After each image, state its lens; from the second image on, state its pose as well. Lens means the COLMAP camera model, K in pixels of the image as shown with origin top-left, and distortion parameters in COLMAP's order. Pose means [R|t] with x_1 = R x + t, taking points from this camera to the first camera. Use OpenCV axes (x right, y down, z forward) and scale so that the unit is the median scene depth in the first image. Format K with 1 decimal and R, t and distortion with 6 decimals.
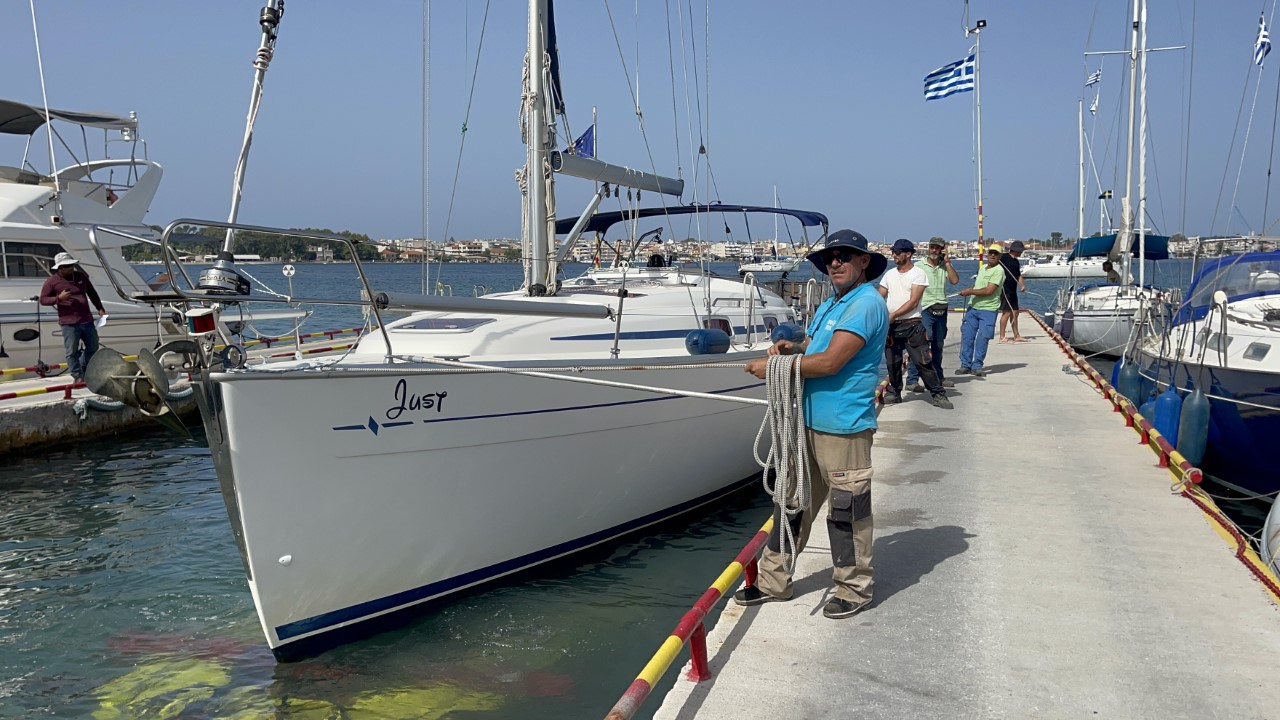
lens RADIAL K [[1184.5, 0, 635.3], [0, 1184.5, 360.2], [0, 0, 1]] dist [-0.005867, 0.000000]
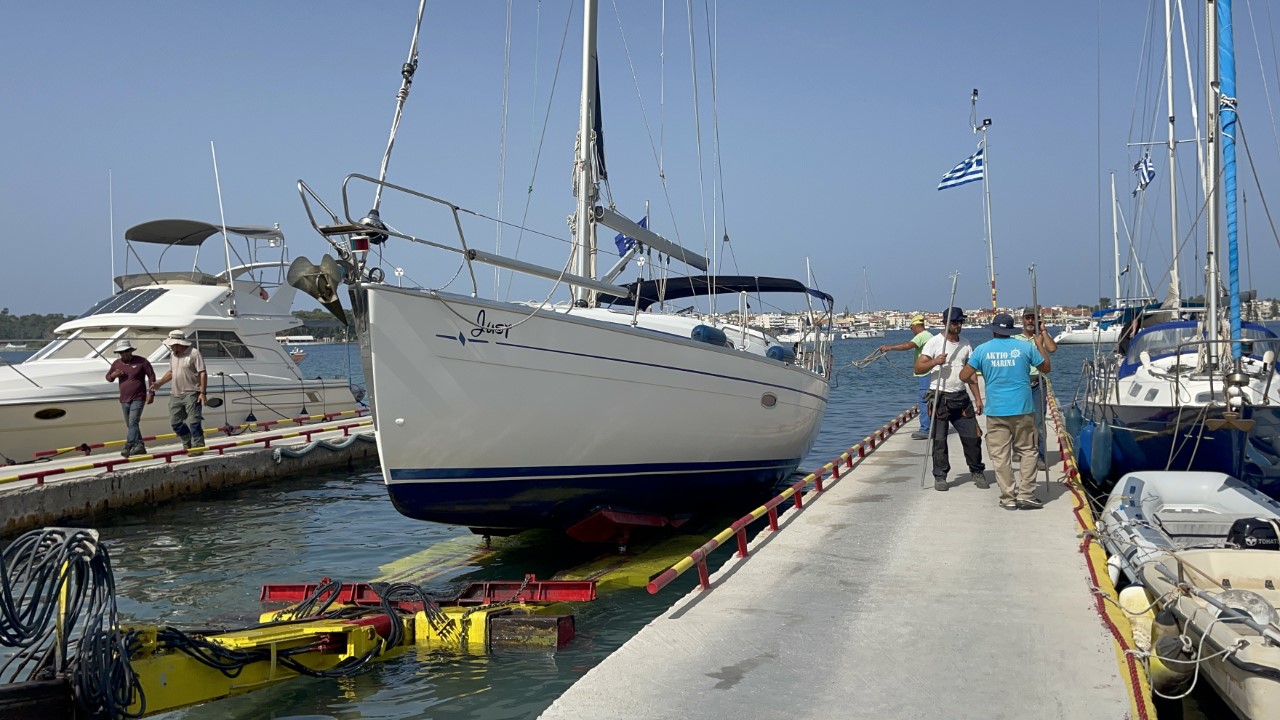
lens RADIAL K [[1184.5, 0, 647.8], [0, 1184.5, 357.5], [0, 0, 1]] dist [-0.005867, 0.000000]
pose [[0.999033, 0.017066, -0.040525, 0.045880], [-0.022537, 0.990086, -0.138642, 0.182389], [0.037757, 0.139421, 0.989513, -0.293190]]
